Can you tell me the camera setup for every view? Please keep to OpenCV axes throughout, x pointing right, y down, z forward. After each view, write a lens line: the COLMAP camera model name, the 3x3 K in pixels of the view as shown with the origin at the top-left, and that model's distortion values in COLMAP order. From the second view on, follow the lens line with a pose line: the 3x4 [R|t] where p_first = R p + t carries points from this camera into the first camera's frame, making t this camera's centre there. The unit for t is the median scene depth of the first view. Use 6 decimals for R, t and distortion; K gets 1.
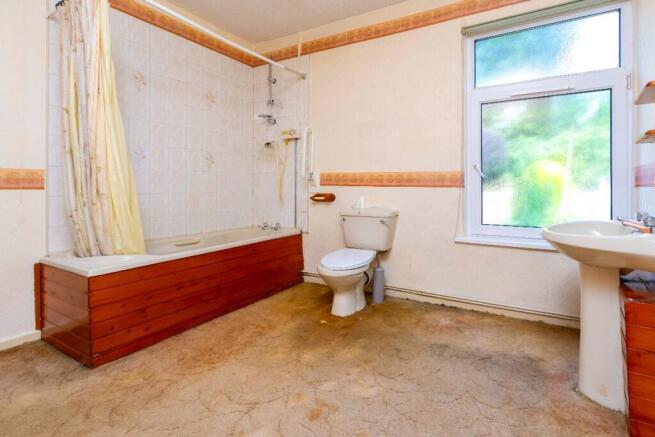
lens RADIAL K [[268.0, 0, 327.4], [0, 268.0, 190.0], [0, 0, 1]] dist [0.001011, 0.000267]
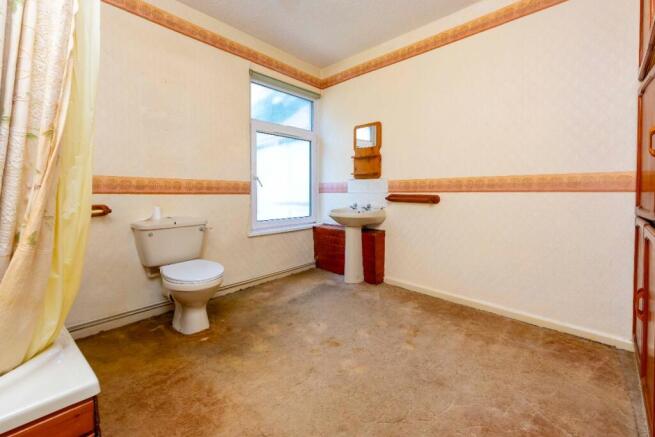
lens RADIAL K [[266.1, 0, 335.3], [0, 266.1, 208.6], [0, 0, 1]] dist [0.001300, 0.000254]
pose [[0.278906, -0.062380, 0.958290, -0.664422], [0.019691, 0.998050, 0.059237, -0.008852], [-0.960116, 0.002348, 0.279590, 0.264481]]
